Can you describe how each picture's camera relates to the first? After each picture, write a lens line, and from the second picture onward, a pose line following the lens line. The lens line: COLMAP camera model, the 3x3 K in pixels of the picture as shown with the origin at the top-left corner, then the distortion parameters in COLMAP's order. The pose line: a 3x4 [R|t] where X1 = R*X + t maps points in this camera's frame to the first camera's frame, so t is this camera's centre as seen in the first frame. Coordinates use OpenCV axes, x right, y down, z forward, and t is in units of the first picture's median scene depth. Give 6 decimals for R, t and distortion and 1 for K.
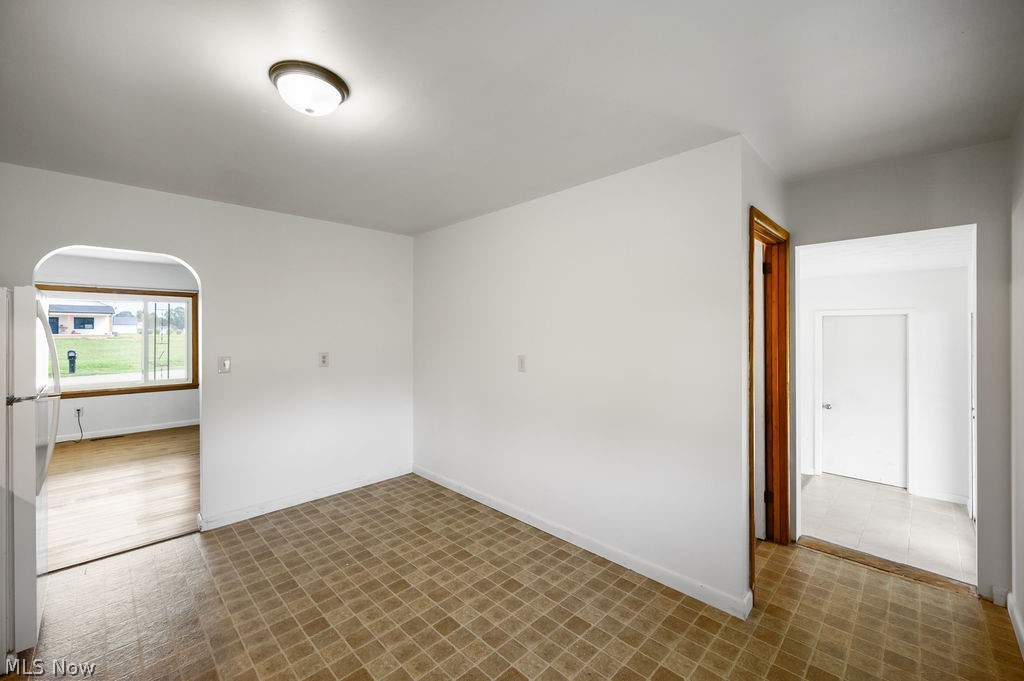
lens RADIAL K [[407.1, 0, 510.8], [0, 407.1, 331.3], [0, 0, 1]] dist [-0.001431, -0.000272]
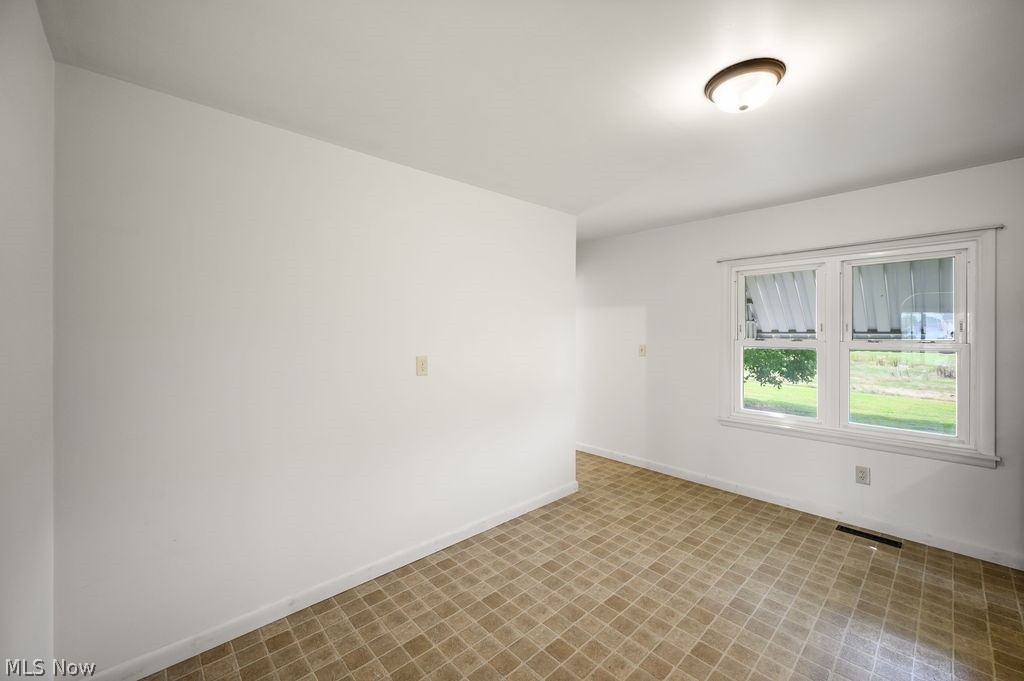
lens RADIAL K [[407.1, 0, 510.8], [0, 407.1, 331.3], [0, 0, 1]] dist [-0.001431, -0.000272]
pose [[0.040929, 0.001940, 0.999160, -1.116197], [-0.002506, 0.999995, -0.001839, 0.014910], [-0.999159, -0.002428, 0.040934, 1.118965]]
